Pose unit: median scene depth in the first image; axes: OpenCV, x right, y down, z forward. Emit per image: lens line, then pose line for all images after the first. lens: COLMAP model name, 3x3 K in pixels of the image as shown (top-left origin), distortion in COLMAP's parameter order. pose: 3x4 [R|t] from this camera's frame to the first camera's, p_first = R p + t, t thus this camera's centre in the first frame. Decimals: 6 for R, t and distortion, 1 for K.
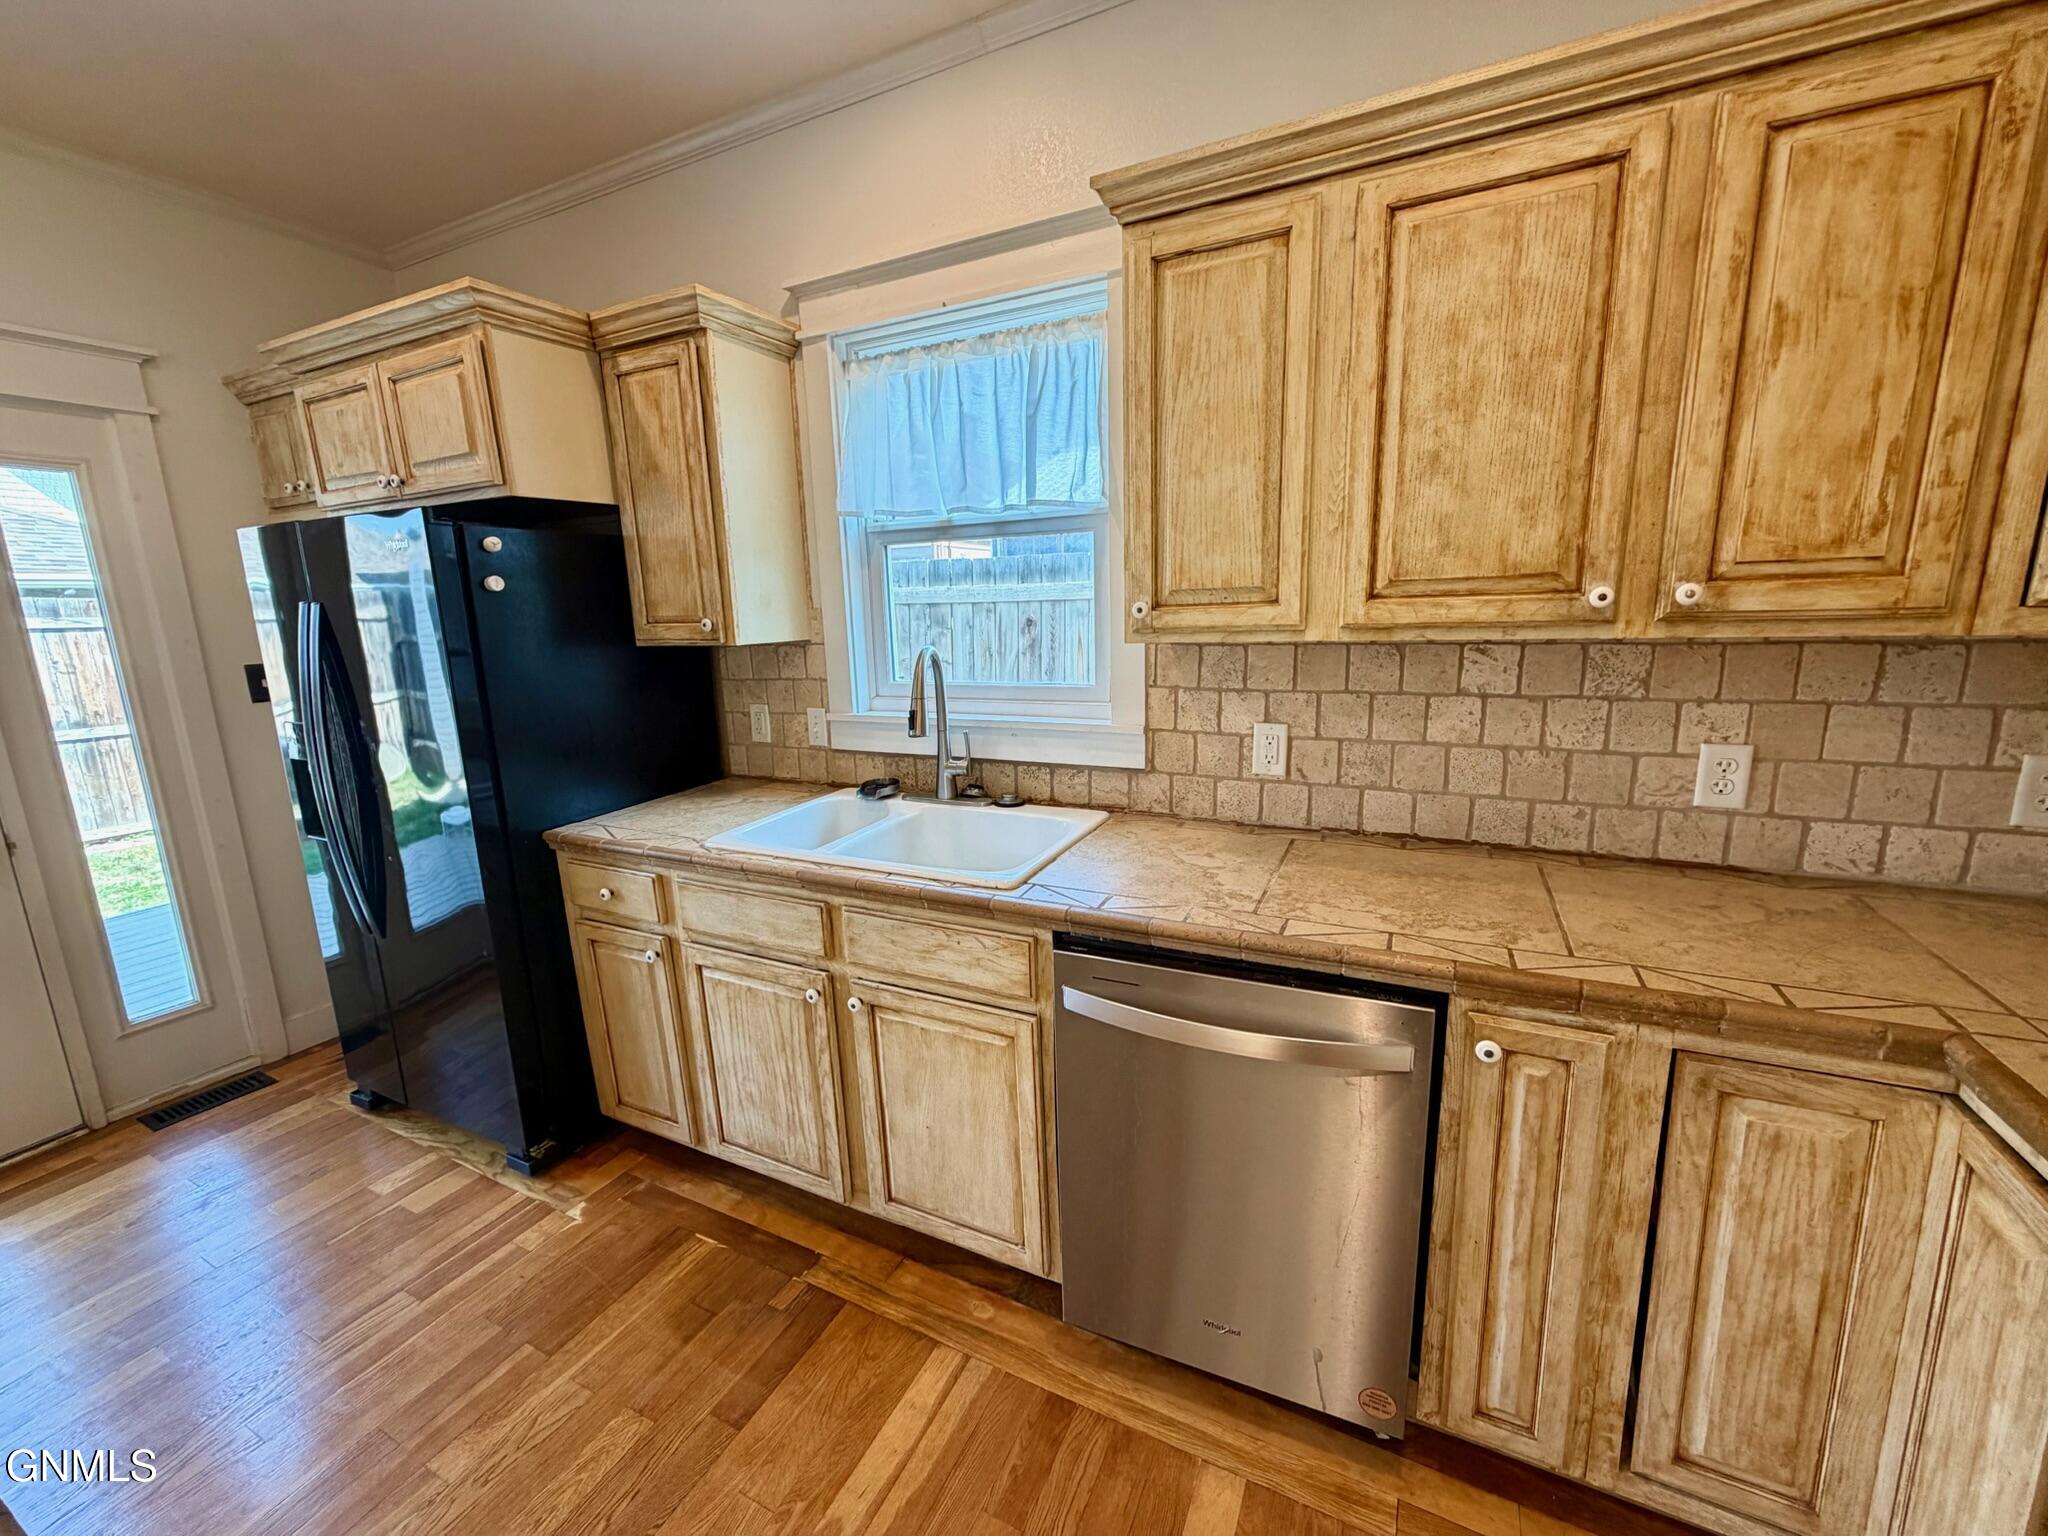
lens RADIAL K [[819.7, 0, 1016.3], [0, 819.7, 770.6], [0, 0, 1]] dist [-0.000395, 0.000434]
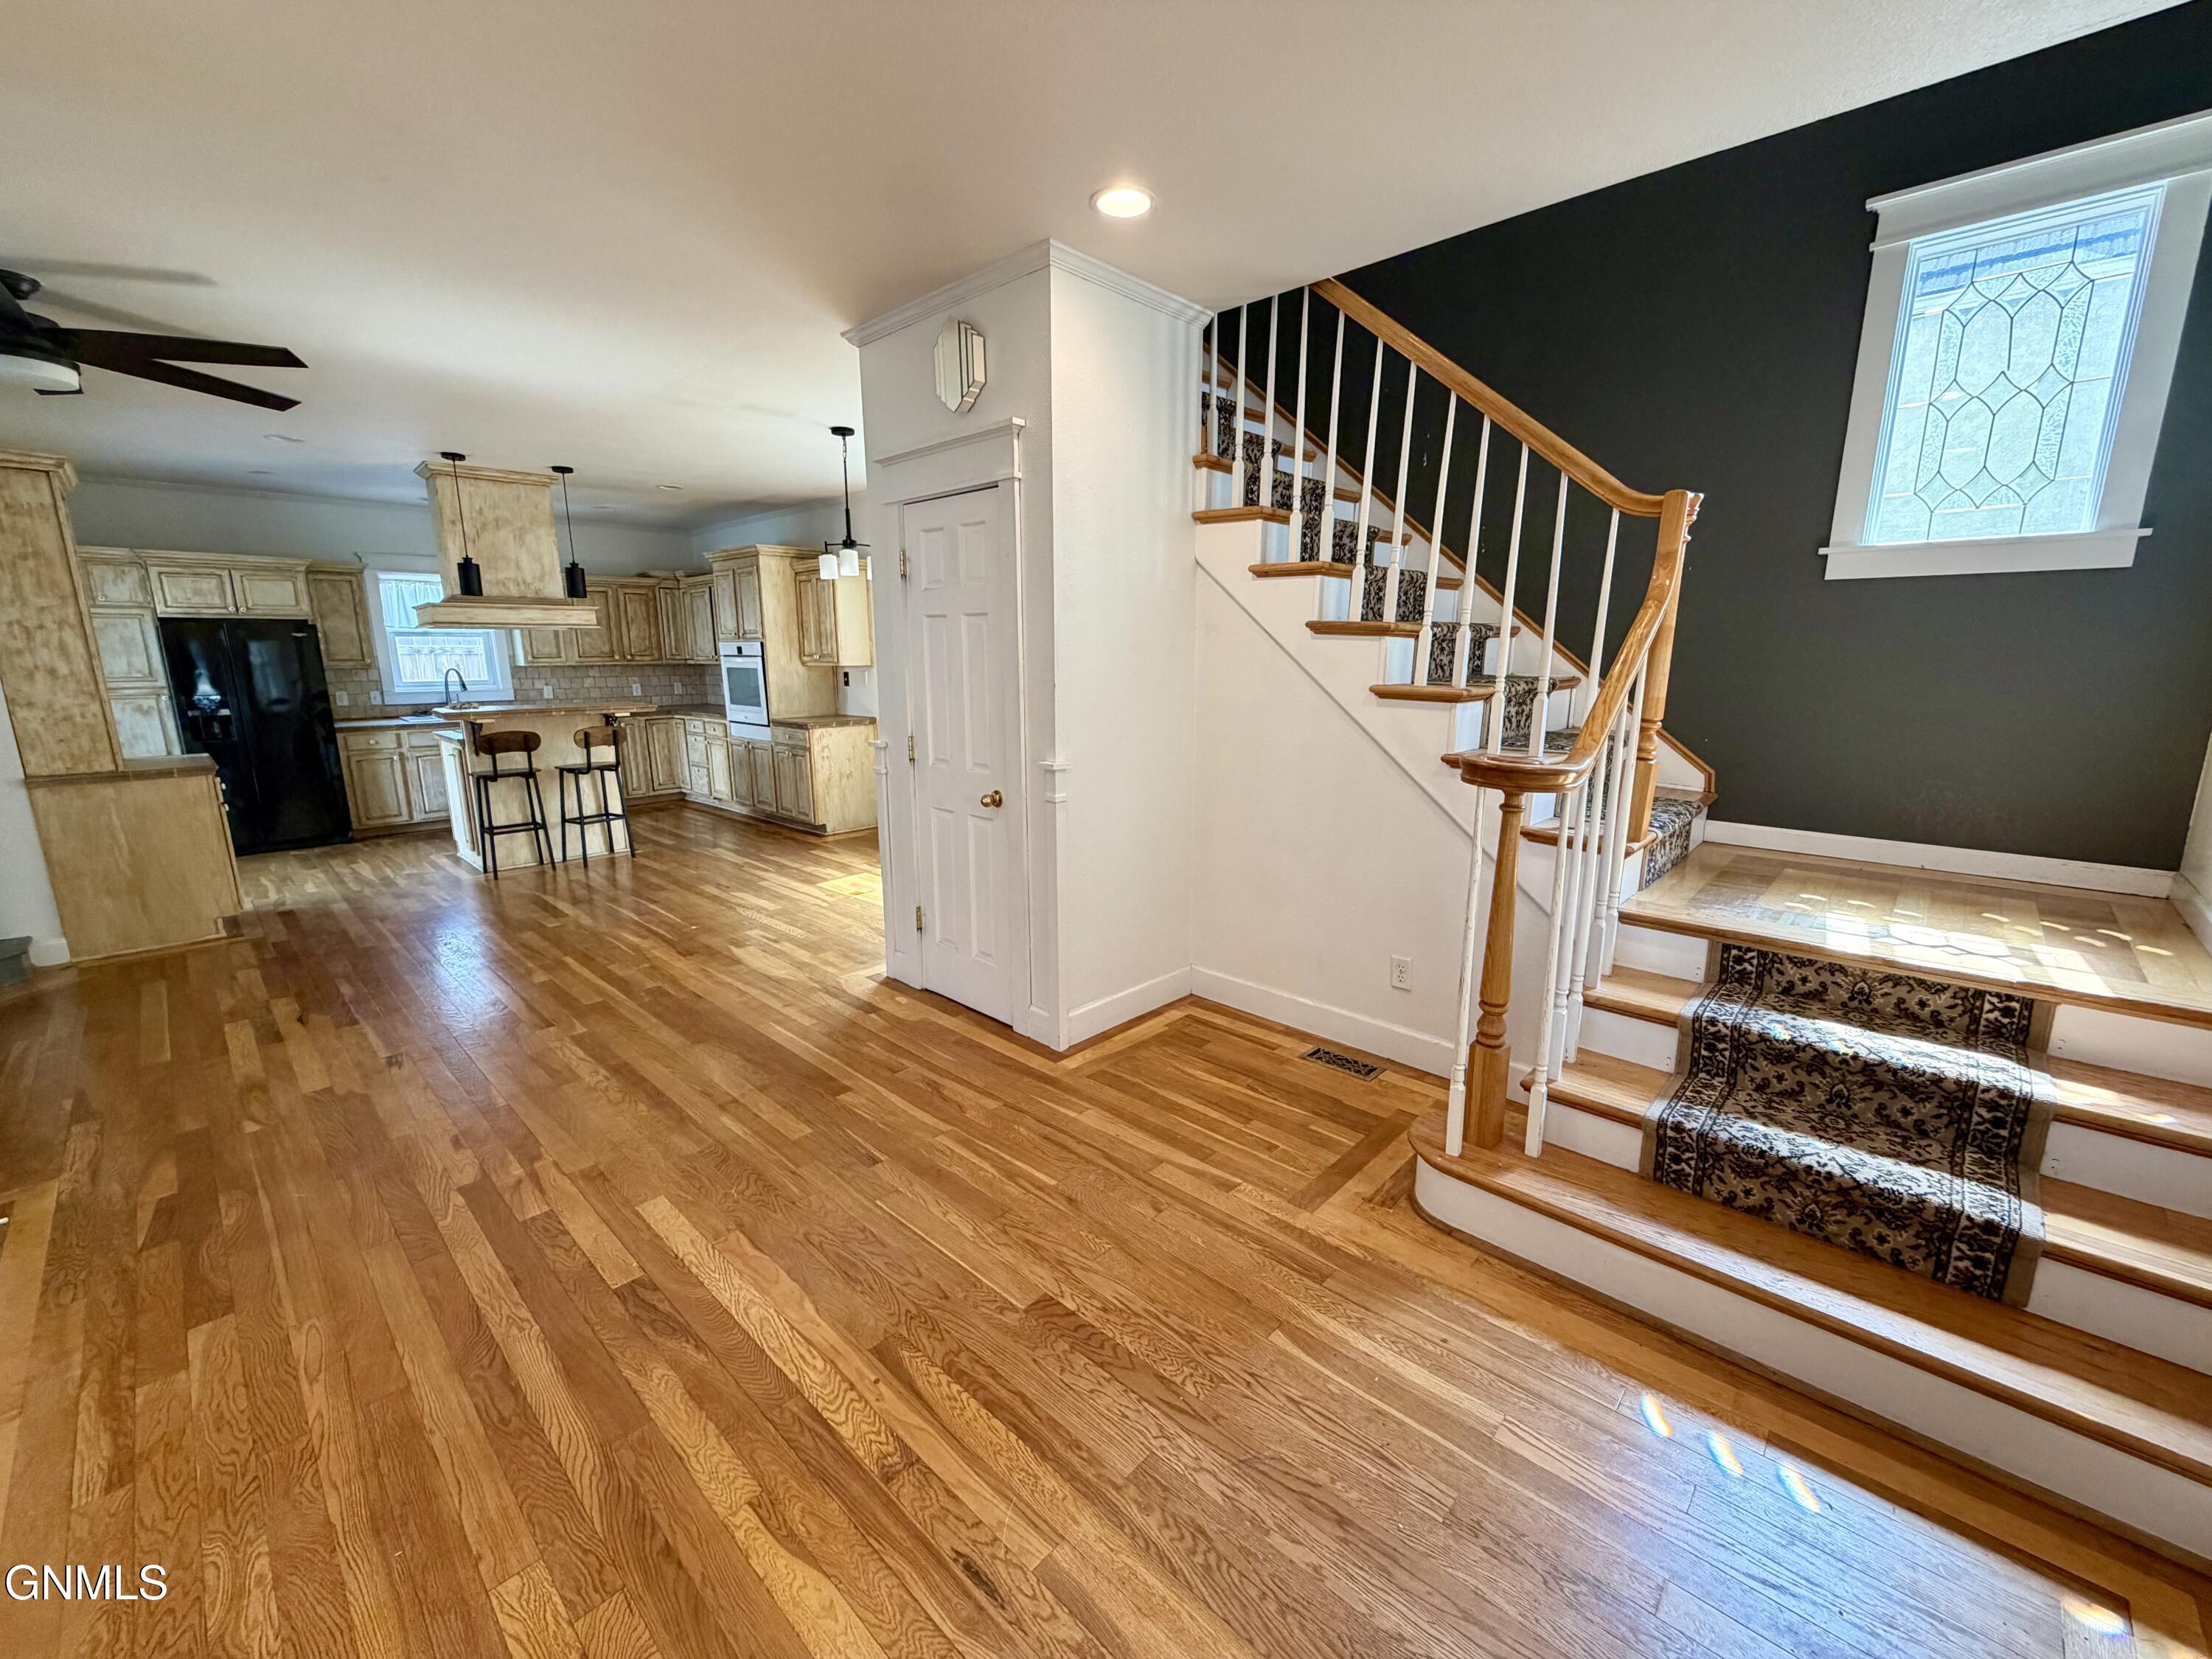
lens RADIAL K [[885.3, 0, 1105.4], [0, 885.3, 830.1], [0, 0, 1]] dist [-0.000395, 0.000434]
pose [[0.288571, -0.164332, 0.943251, -4.079724], [0.187127, 0.975842, 0.112762, 0.859489], [-0.938994, 0.143968, 0.312351, -3.756598]]
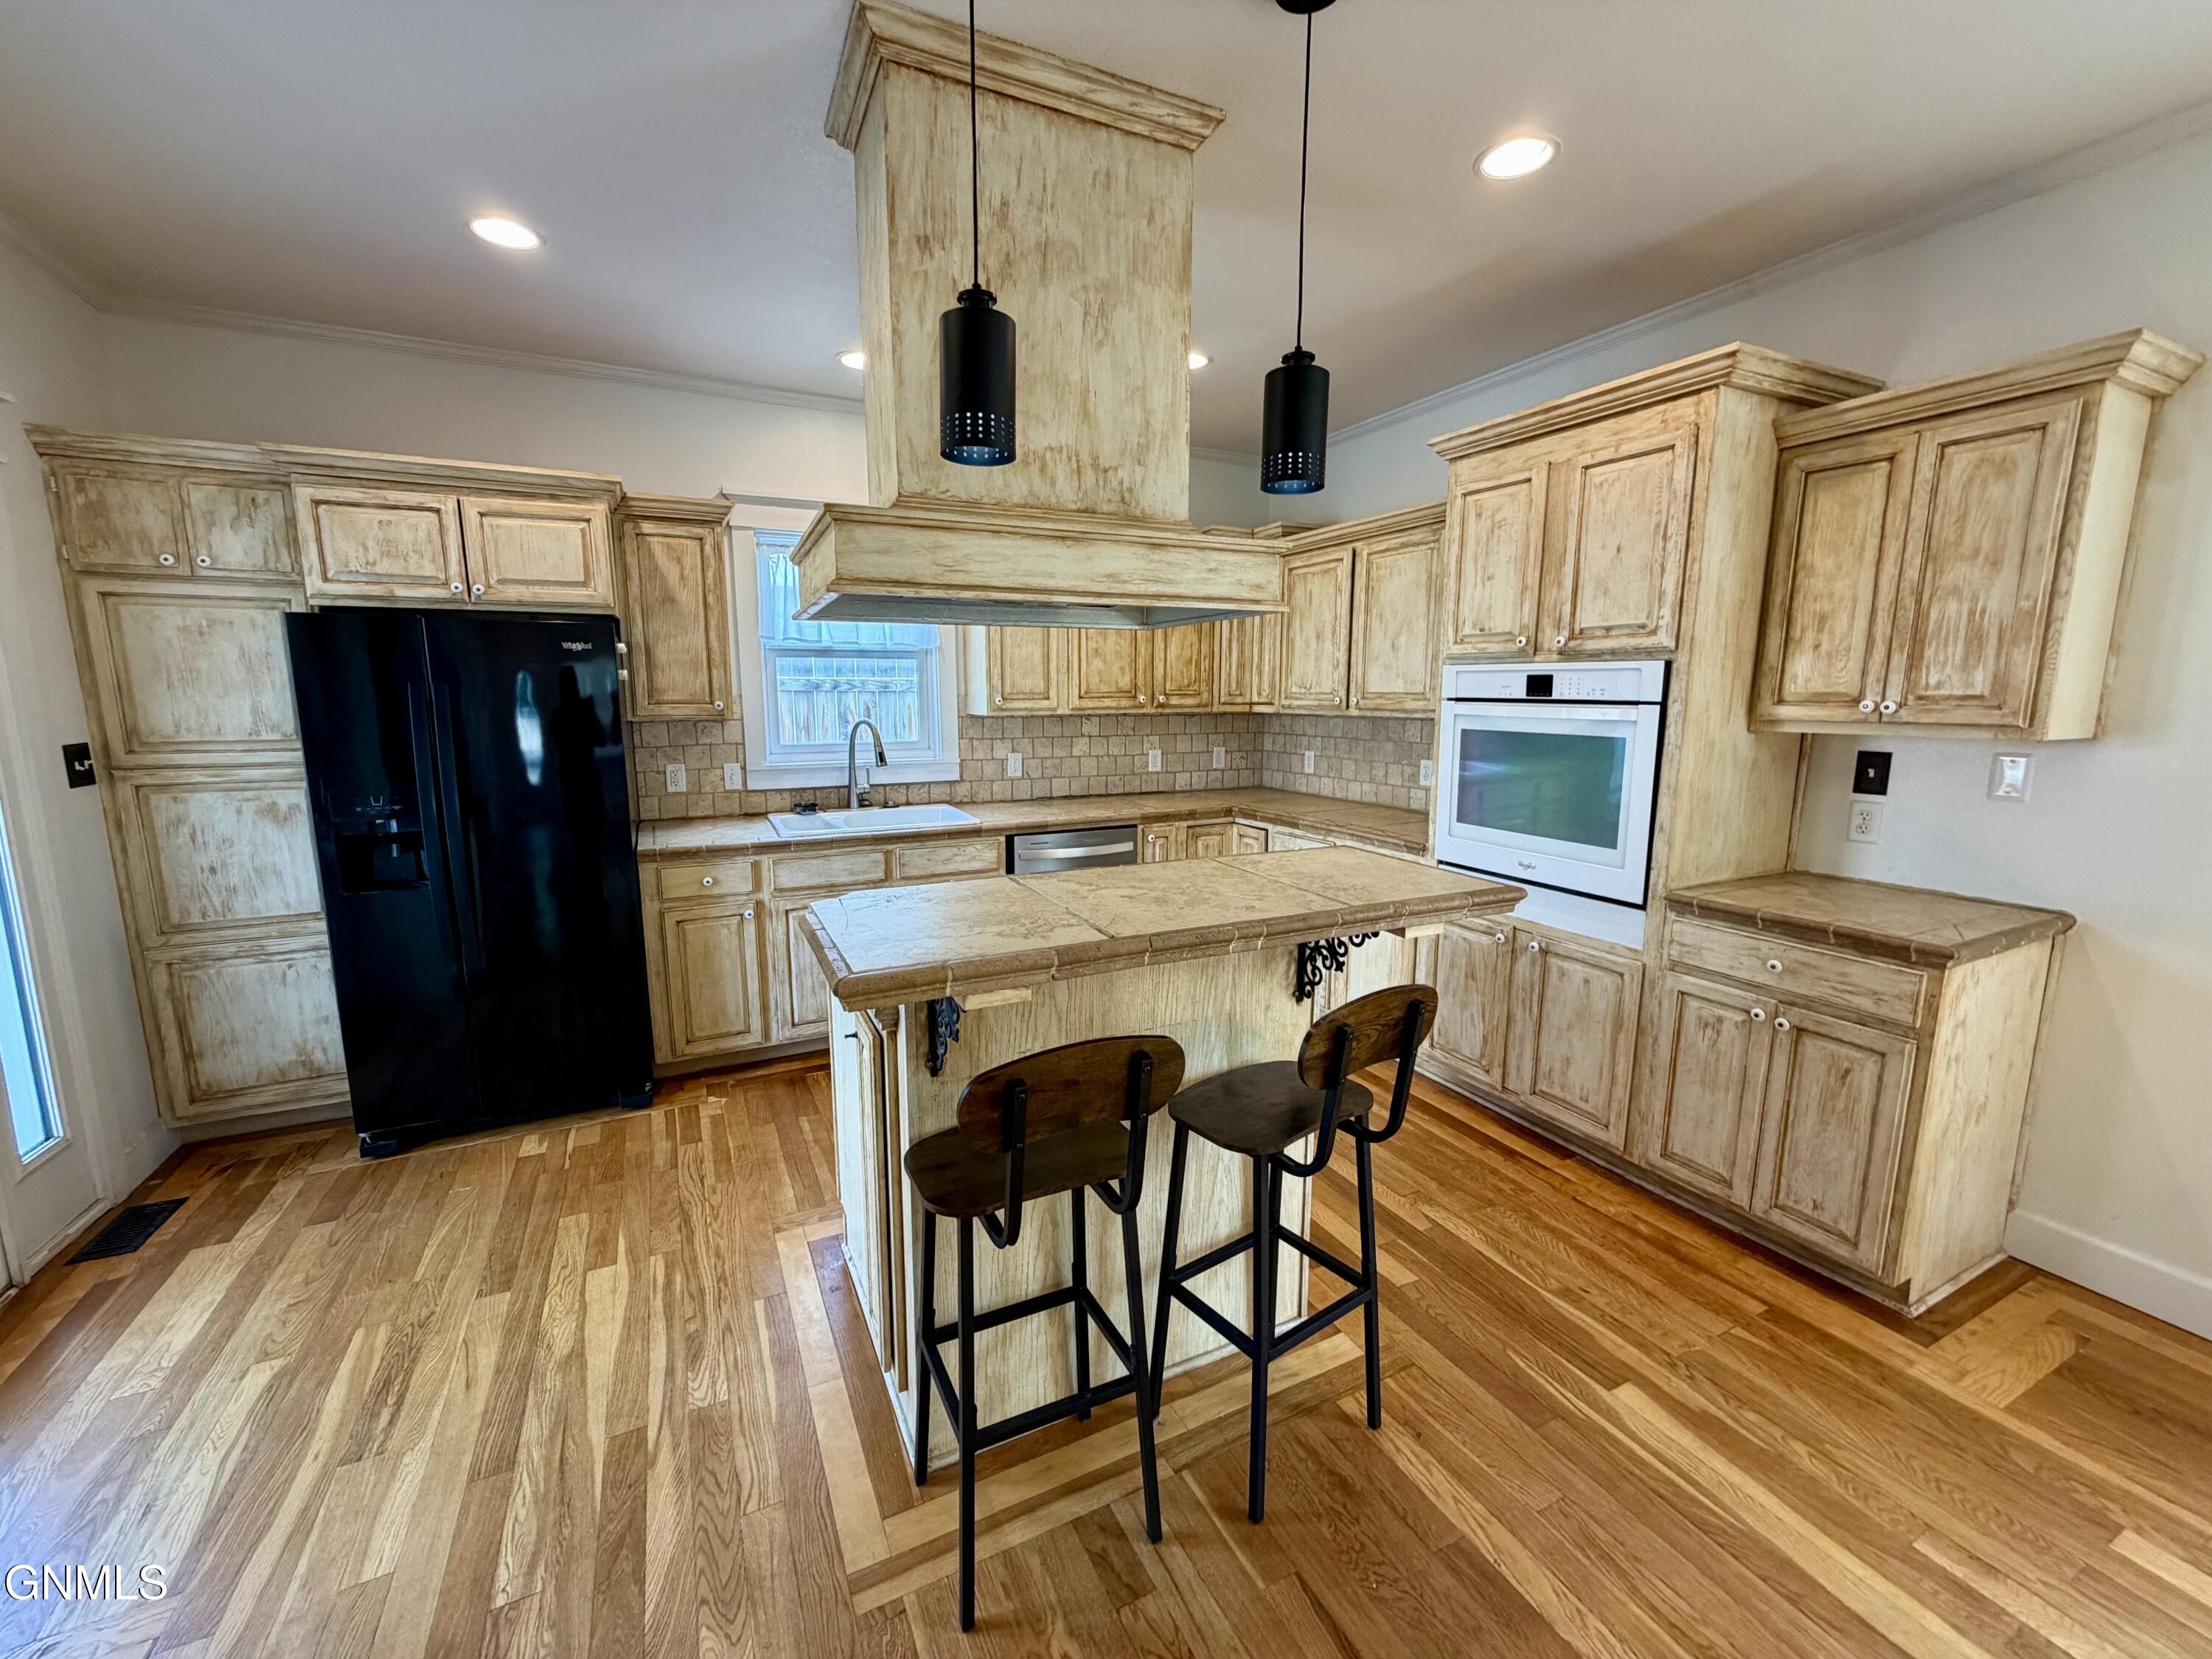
lens RADIAL K [[885.3, 0, 1103.7], [0, 885.3, 830.3], [0, 0, 1]] dist [-0.000395, 0.000434]
pose [[0.603111, -0.097198, 0.791713, -1.789922], [0.141636, 0.989825, 0.013625, 0.184813], [-0.784982, 0.103918, 0.610741, -0.769218]]
